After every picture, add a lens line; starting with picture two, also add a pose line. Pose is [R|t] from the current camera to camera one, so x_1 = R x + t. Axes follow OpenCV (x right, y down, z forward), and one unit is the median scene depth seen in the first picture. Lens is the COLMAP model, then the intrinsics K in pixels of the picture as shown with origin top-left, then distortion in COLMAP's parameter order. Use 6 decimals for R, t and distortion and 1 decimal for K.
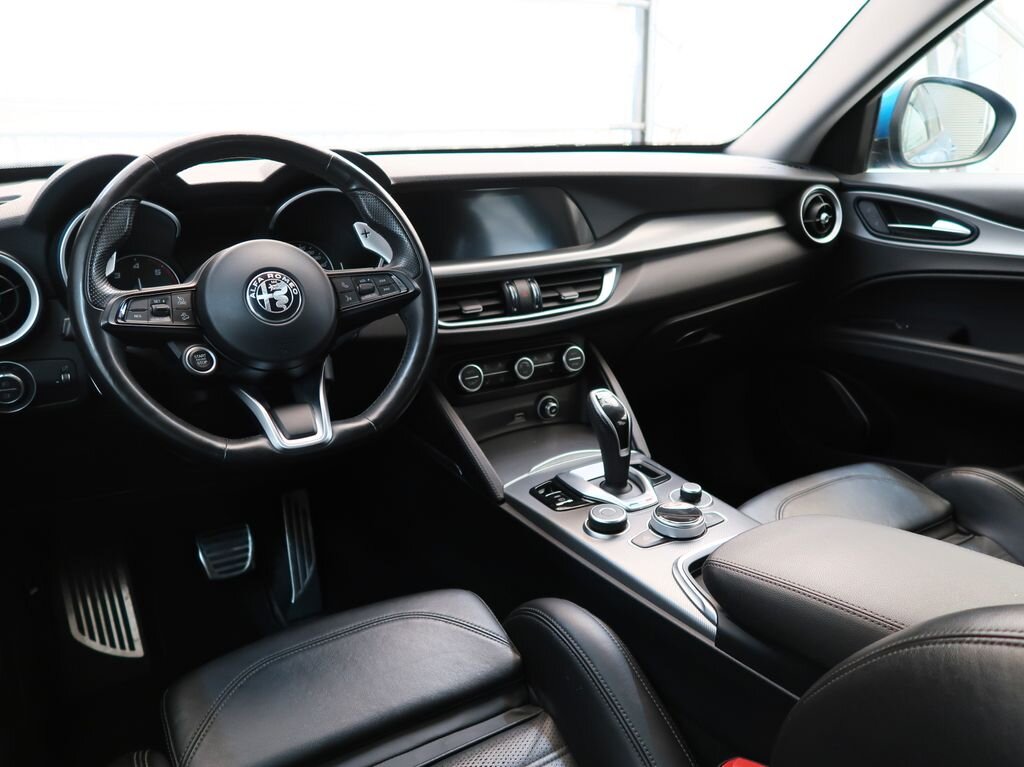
lens RADIAL K [[786.2, 0, 507.1], [0, 786.2, 381.4], [0, 0, 1]] dist [-0.022029, -0.009768]
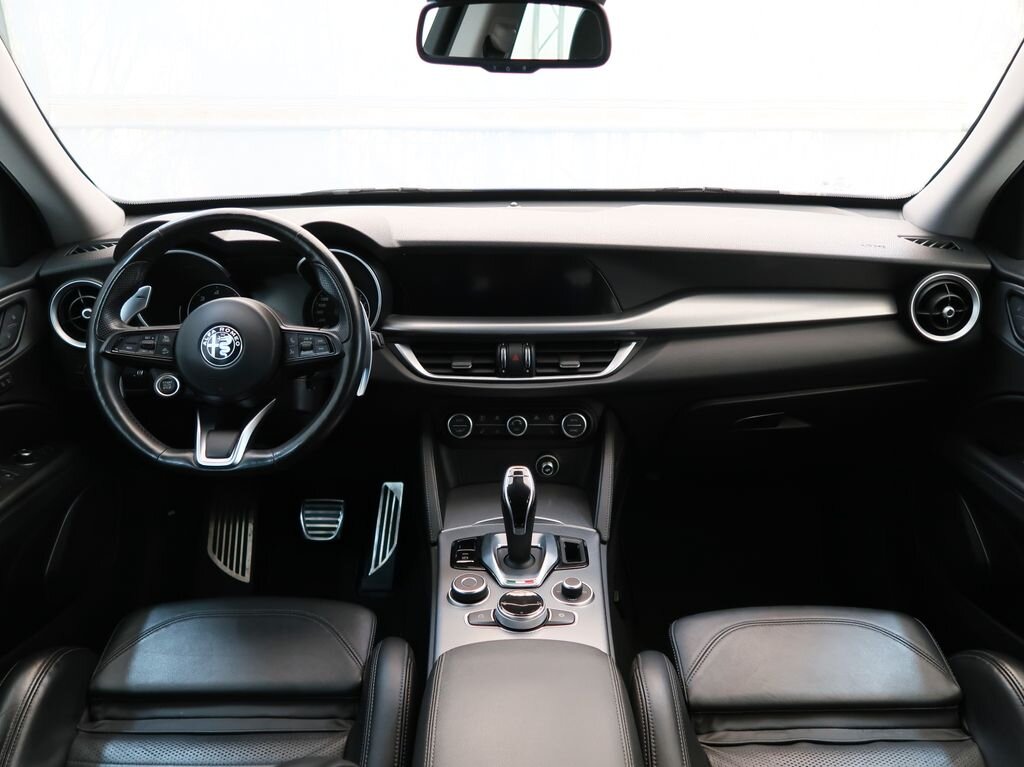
lens RADIAL K [[820.0, 0, 503.5], [0, 820.0, 393.3], [0, 0, 1]] dist [-0.033060, 0.016832]
pose [[0.865945, 0.184822, -0.464736, 0.537353], [-0.160855, 0.982763, 0.091115, -0.165381], [0.473566, -0.004146, 0.880749, 0.027632]]
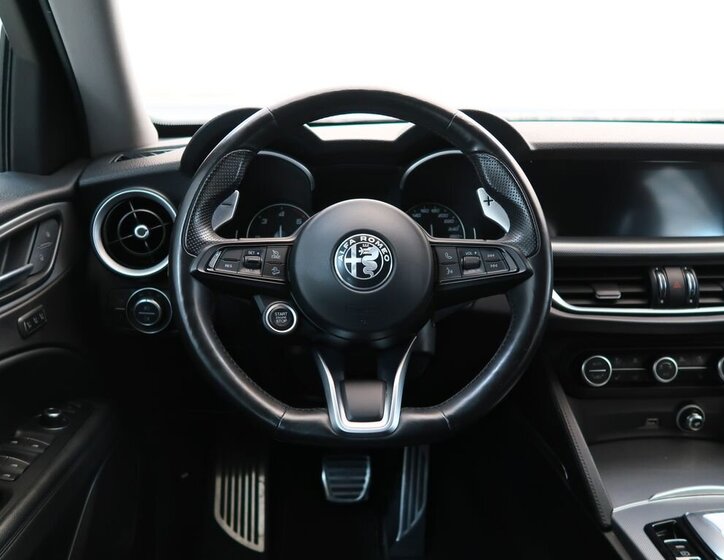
lens RADIAL K [[633.8, 0, 360.0], [0, 633.8, 276.5], [0, 0, 1]] dist [-0.029101, 0.014069]
pose [[0.882053, 0.126607, -0.453820, 0.028726], [-0.153959, 0.987794, -0.023663, -0.052334], [0.445285, 0.090742, 0.890779, 0.243988]]
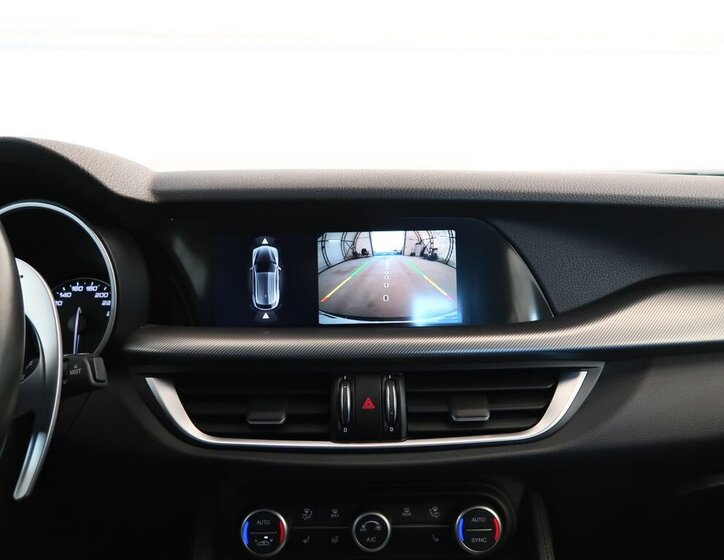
lens RADIAL K [[573.2, 0, 359.9], [0, 573.2, 277.6], [0, 0, 1]] dist [-0.029135, 0.006937]
pose [[0.872026, 0.076424, -0.483457, 0.208531], [-0.155748, 0.979721, -0.126054, -0.149532], [0.464019, 0.185220, 0.866245, 0.646803]]
